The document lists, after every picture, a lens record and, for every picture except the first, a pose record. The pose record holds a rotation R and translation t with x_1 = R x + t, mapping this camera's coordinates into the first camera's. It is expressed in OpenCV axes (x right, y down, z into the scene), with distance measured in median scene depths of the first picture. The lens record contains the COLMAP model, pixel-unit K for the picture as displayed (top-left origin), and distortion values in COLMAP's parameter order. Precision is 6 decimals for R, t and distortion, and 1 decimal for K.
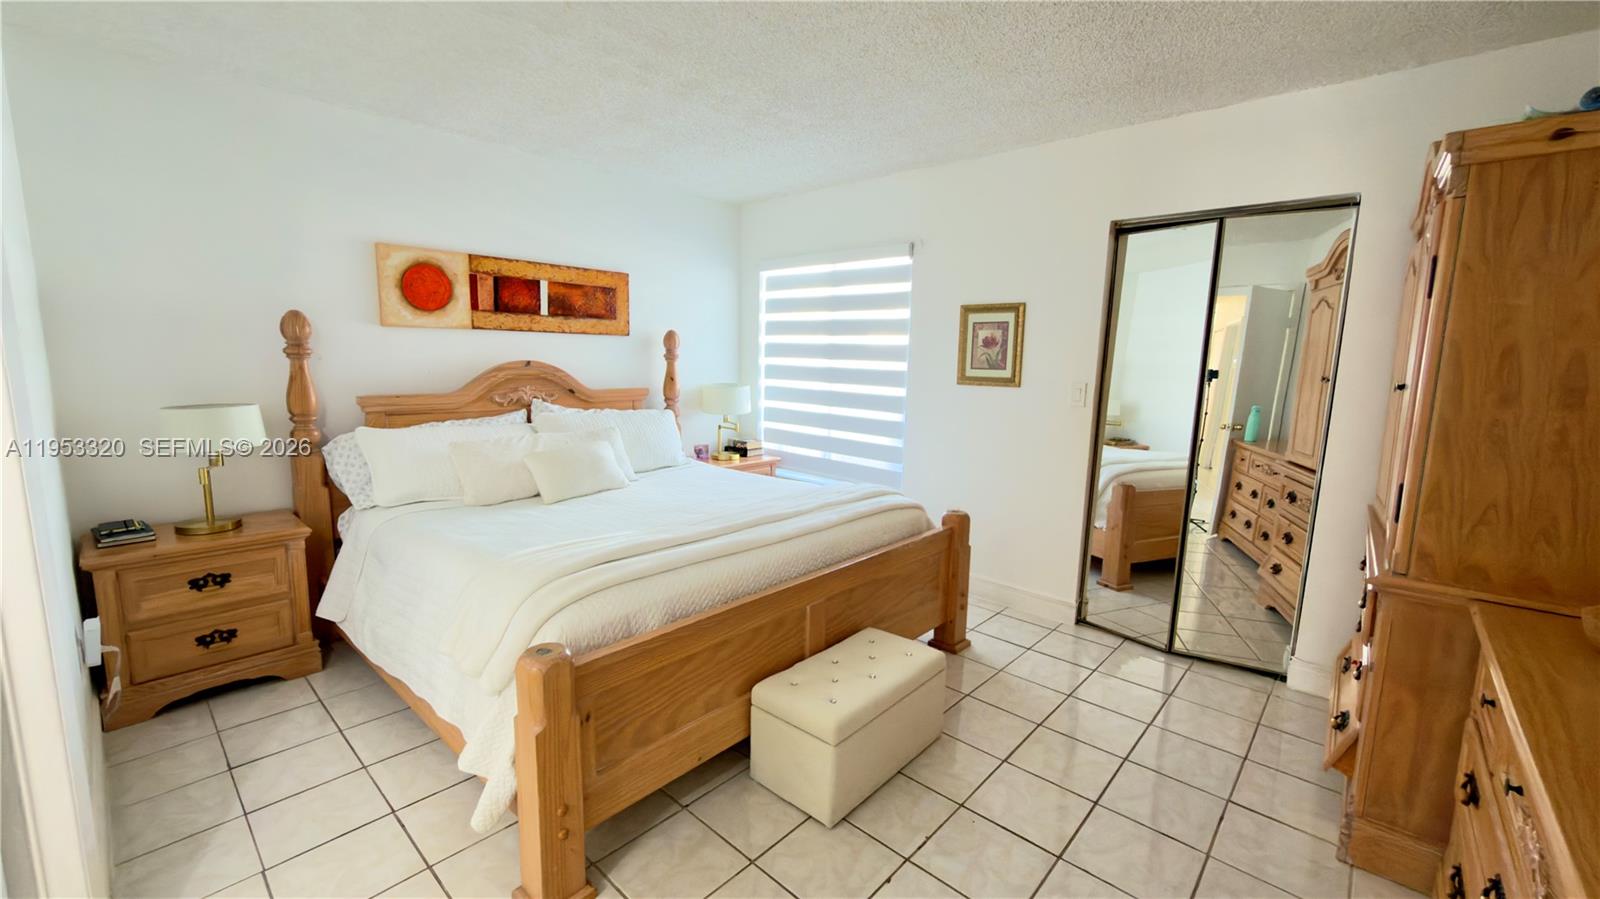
lens RADIAL K [[638.3, 0, 801.9], [0, 638.3, 444.8], [0, 0, 1]] dist [-0.001421, -0.000017]
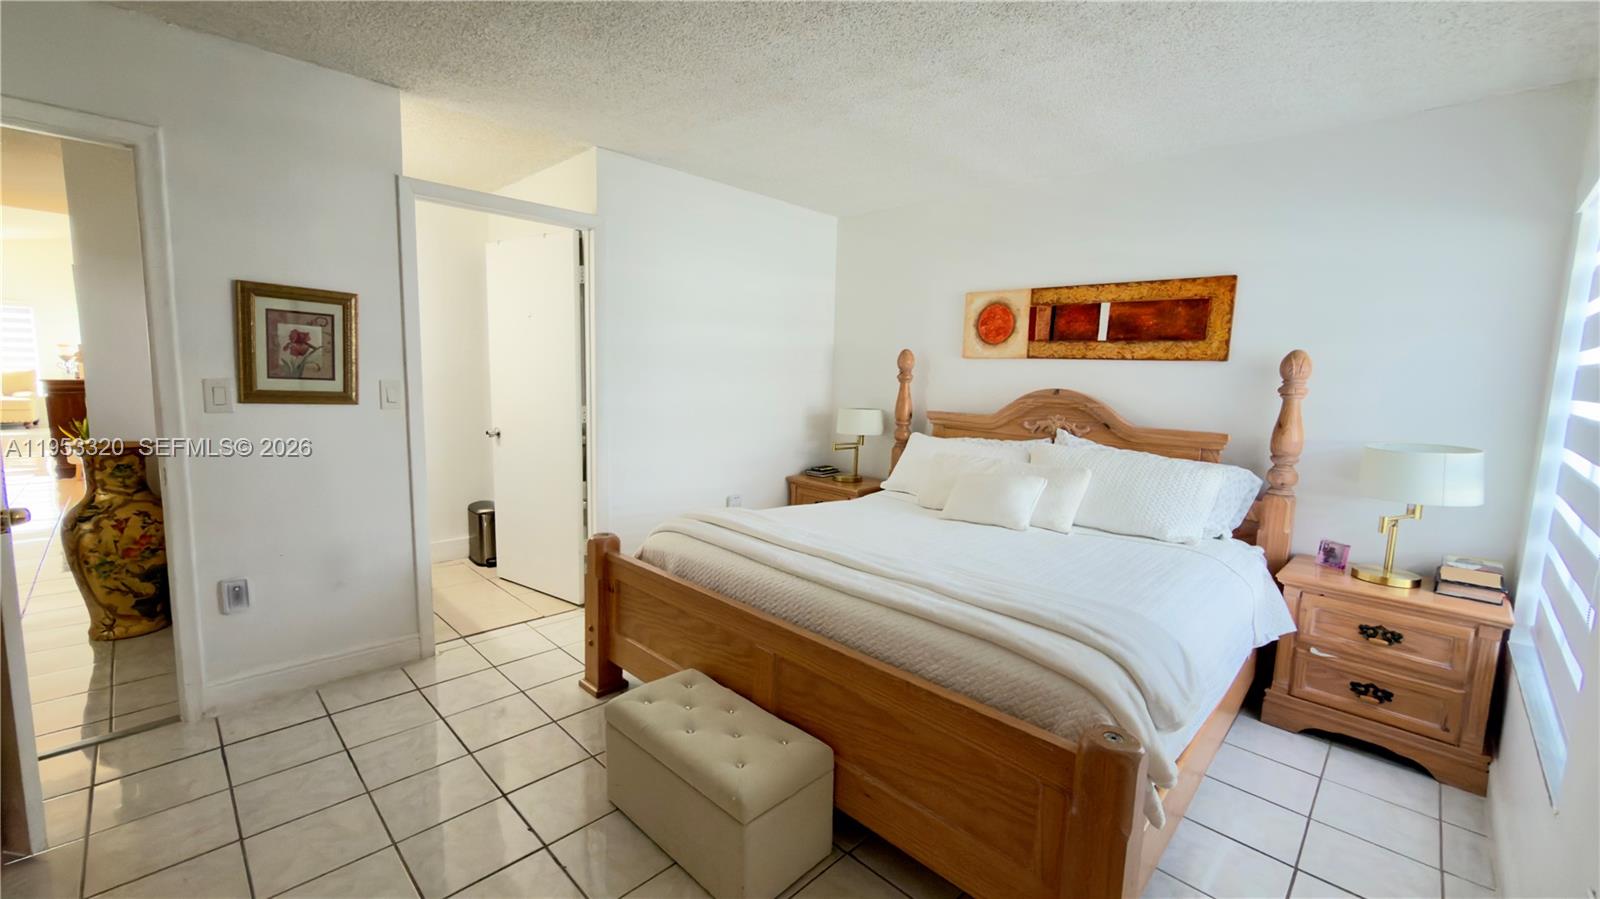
lens RADIAL K [[652.0, 0, 780.5], [0, 652.0, 419.7], [0, 0, 1]] dist [0.001278, 0.000085]
pose [[-0.052966, 0.056132, -0.997017, 0.558604], [-0.170413, 0.983265, 0.064411, -0.077137], [0.983948, 0.173317, -0.042514, 0.626185]]
